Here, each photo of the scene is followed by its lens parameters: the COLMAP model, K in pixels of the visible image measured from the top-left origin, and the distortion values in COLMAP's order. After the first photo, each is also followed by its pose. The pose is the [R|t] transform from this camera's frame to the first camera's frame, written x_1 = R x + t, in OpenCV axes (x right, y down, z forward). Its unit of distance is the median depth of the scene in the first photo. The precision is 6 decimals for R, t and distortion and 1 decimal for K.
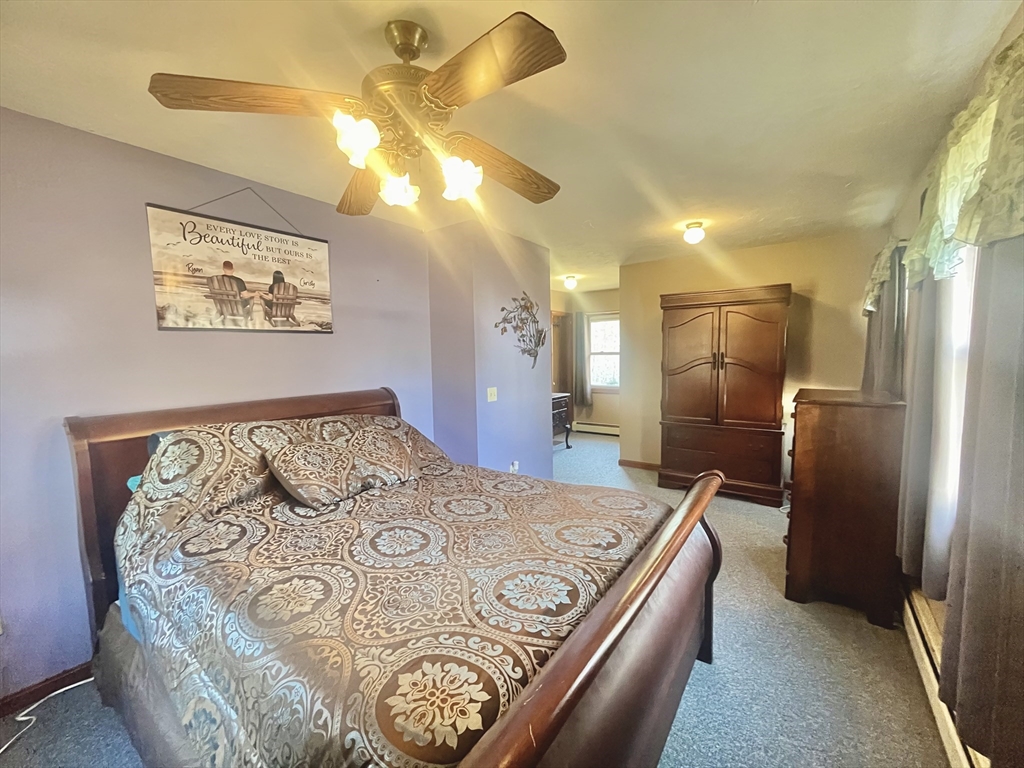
lens RADIAL K [[413.1, 0, 513.2], [0, 413.1, 385.7], [0, 0, 1]] dist [0.000219, -0.000367]
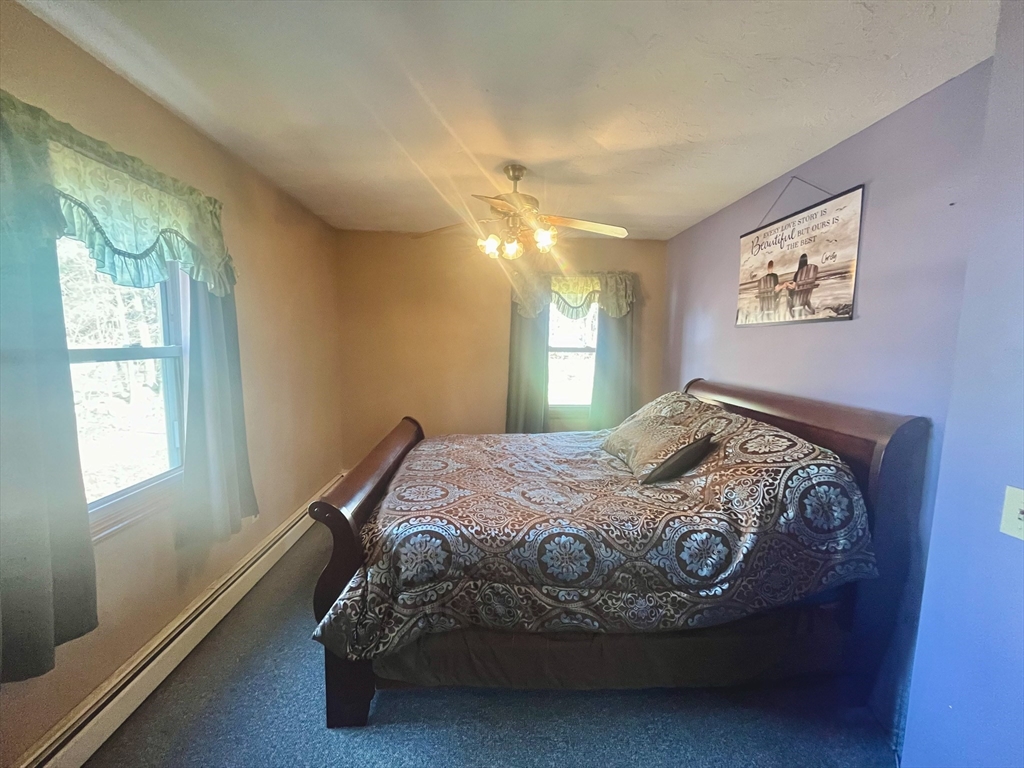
lens RADIAL K [[413.1, 0, 511.9], [0, 413.1, 384.5], [0, 0, 1]] dist [0.000219, -0.000367]
pose [[-0.771972, 0.075484, -0.631159, 0.505421], [-0.049027, 0.982896, 0.177516, -0.127779], [0.633764, 0.167981, -0.755067, 1.323224]]
